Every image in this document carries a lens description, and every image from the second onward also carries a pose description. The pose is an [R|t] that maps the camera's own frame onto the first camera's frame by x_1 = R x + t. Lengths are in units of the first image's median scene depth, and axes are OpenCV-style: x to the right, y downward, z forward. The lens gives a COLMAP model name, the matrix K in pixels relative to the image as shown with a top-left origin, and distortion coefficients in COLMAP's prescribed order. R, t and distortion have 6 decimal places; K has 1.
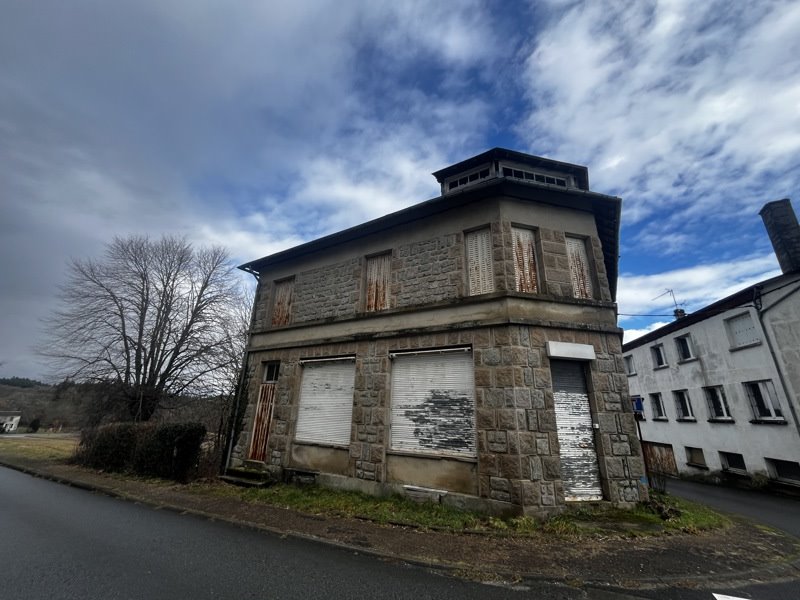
lens RADIAL K [[325.8, 0, 399.4], [0, 325.8, 300.8], [0, 0, 1]] dist [-0.001168, -0.000508]
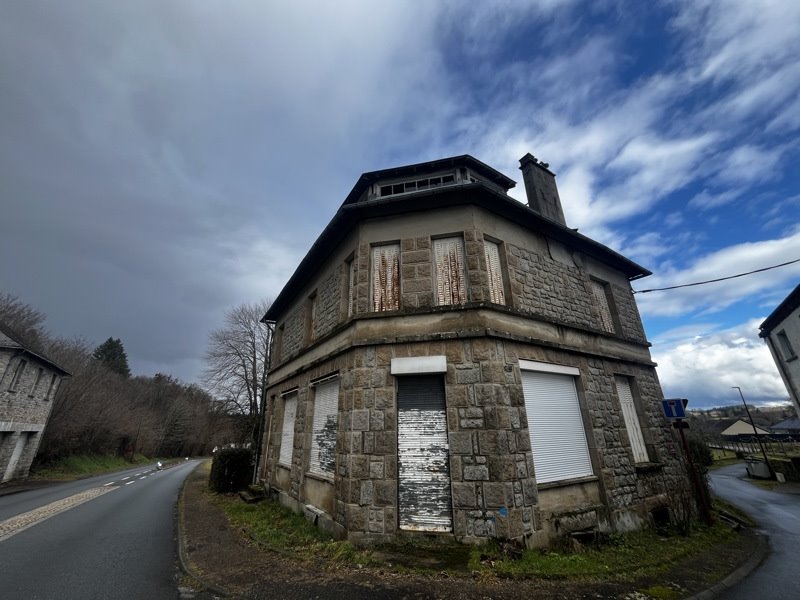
lens RADIAL K [[325.8, 0, 400.8], [0, 325.8, 301.4], [0, 0, 1]] dist [-0.001168, -0.000508]
pose [[0.897127, -0.200901, -0.393450, 0.919027], [0.183853, 0.979612, -0.080990, 0.041308], [0.401699, 0.000321, 0.915772, 0.124806]]
